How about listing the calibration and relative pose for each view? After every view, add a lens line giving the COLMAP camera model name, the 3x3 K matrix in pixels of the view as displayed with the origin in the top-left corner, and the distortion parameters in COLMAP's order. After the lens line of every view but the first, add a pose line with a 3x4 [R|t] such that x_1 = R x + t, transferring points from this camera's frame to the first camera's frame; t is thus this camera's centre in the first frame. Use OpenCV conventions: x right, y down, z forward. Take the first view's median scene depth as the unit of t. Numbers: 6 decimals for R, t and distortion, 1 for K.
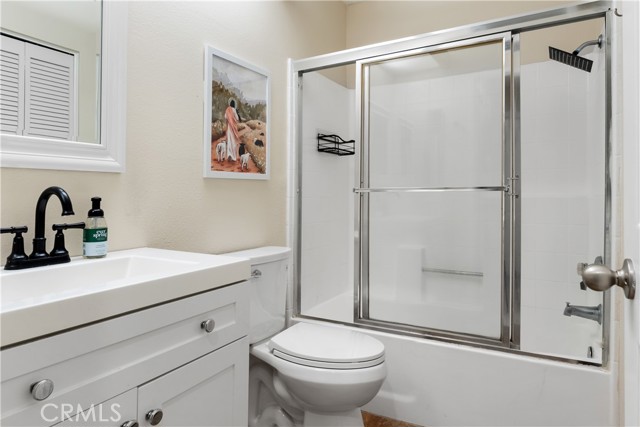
lens RADIAL K [[400.9, 0, 320.3], [0, 400.9, 196.7], [0, 0, 1]] dist [0.000634, 0.000151]
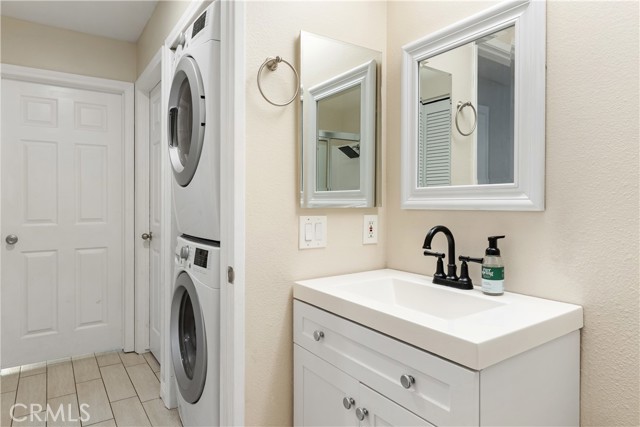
lens RADIAL K [[388.4, 0, 320.2], [0, 388.4, 199.8], [0, 0, 1]] dist [0.000282, 0.000137]
pose [[-0.432351, 0.000792, -0.901705, 0.590788], [-0.001095, 0.999998, 0.001403, -0.102402], [0.901705, 0.001594, -0.432350, 1.112539]]
